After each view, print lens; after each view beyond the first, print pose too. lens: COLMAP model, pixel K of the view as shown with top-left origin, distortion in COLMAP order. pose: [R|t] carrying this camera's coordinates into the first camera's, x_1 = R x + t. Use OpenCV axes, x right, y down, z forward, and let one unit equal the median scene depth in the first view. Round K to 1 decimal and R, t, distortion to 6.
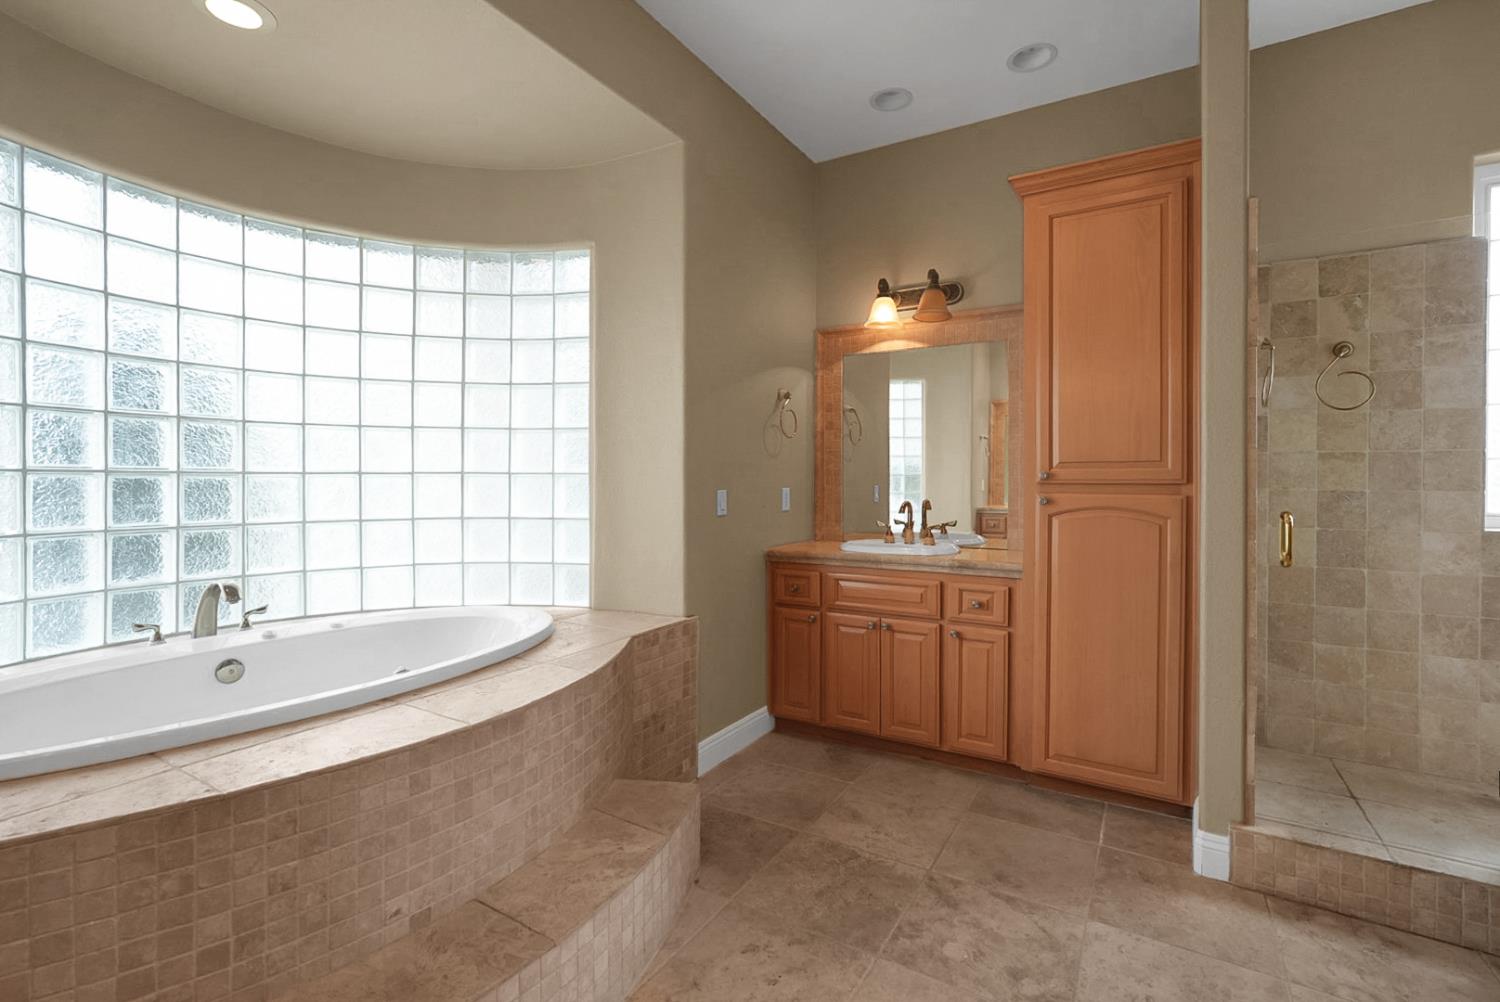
lens RADIAL K [[655.5, 0, 750.0], [0, 655.5, 496.4], [0, 0, 1]] dist [0.010119, 0.000898]
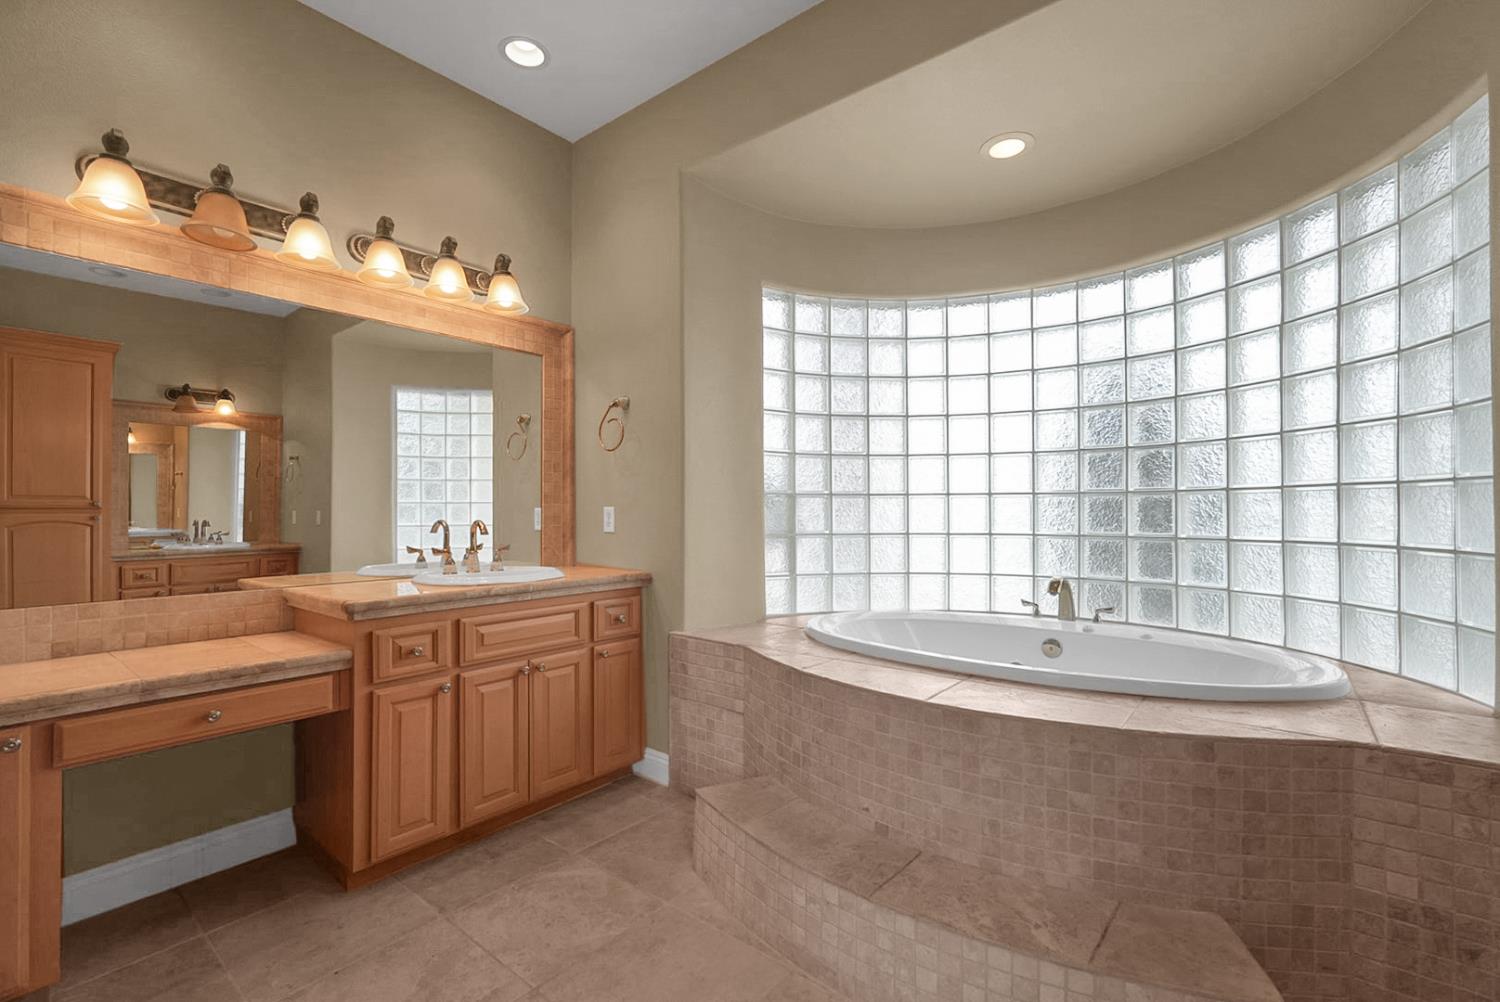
lens RADIAL K [[655.5, 0, 753.2], [0, 655.5, 498.5], [0, 0, 1]] dist [0.010119, 0.000898]
pose [[-0.109797, -0.023265, -0.993682, 0.654098], [-0.012438, 0.999680, -0.022031, 0.014475], [0.993876, 0.009940, -0.110052, 0.692686]]
